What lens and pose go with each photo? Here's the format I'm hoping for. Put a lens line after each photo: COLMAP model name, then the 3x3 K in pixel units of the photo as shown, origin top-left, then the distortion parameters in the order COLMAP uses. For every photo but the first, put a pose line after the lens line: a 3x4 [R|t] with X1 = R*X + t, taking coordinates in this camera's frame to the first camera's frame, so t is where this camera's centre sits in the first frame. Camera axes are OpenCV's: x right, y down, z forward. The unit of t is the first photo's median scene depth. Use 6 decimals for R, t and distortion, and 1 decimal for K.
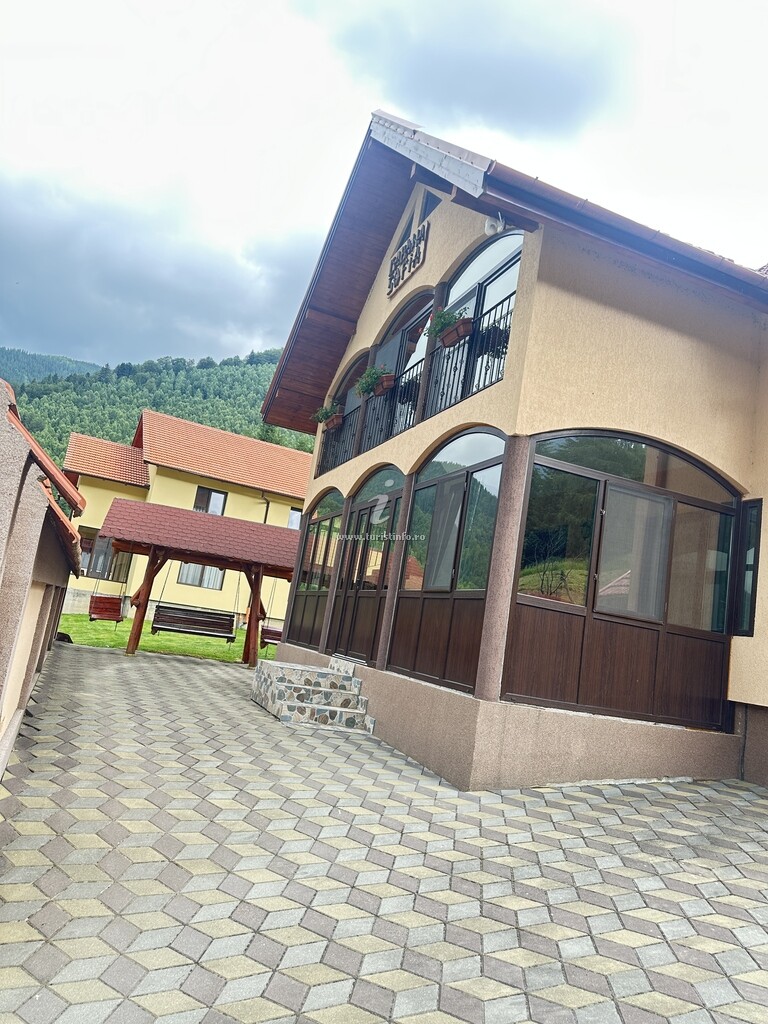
lens RADIAL K [[687.5, 0, 384.0], [0, 687.5, 512.0], [0, 0, 1]] dist [0.123263, -0.178880]
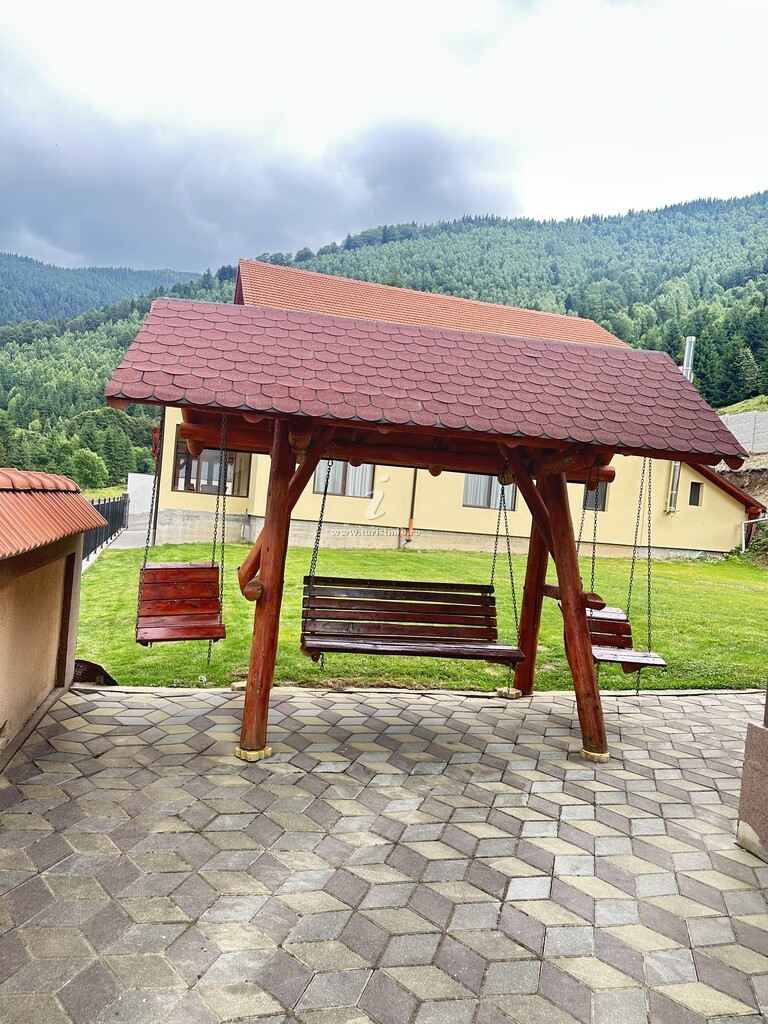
lens RADIAL K [[687.5, 0, 384.0], [0, 687.5, 512.0], [0, 0, 1]] dist [0.123263, -0.178880]
pose [[0.982636, -0.071683, -0.171139, -0.373393], [0.097911, 0.983810, 0.150104, 0.075931], [0.157609, -0.164254, 0.973745, 1.110227]]
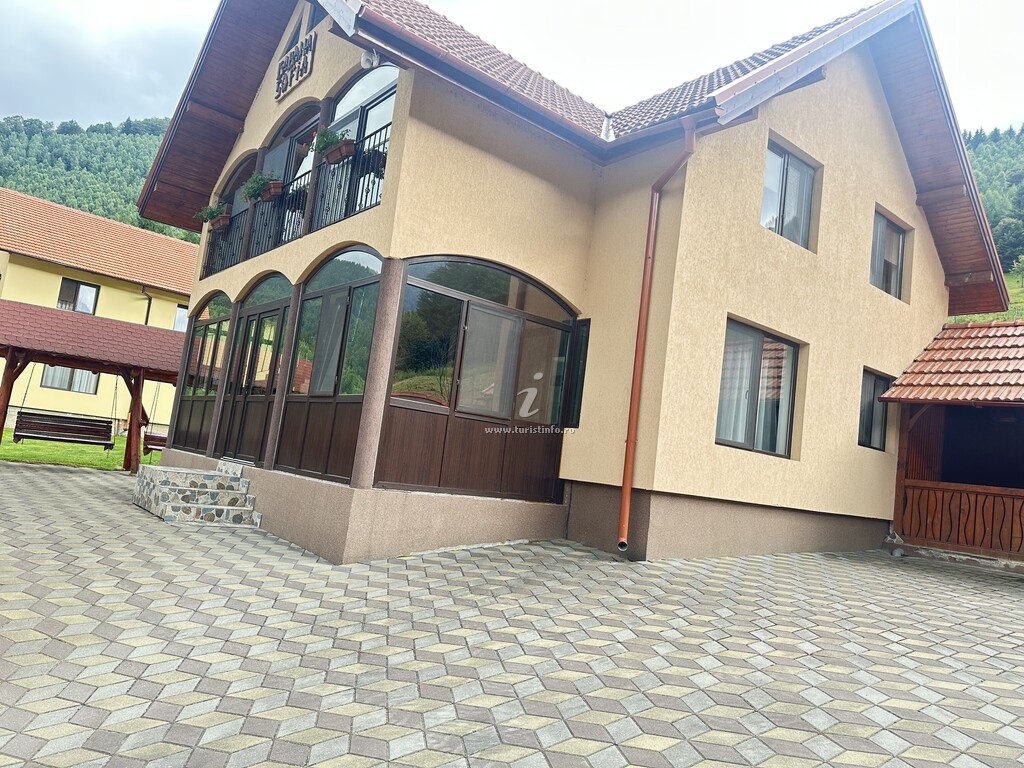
lens RADIAL K [[690.1, 0, 515.1], [0, 690.1, 386.4], [0, 0, 1]] dist [0.050284, -0.077205]
pose [[0.951666, -0.006888, 0.307059, 0.029691], [-0.025792, 0.994425, 0.102242, -0.017925], [-0.306051, -0.105220, 0.946183, -0.114263]]
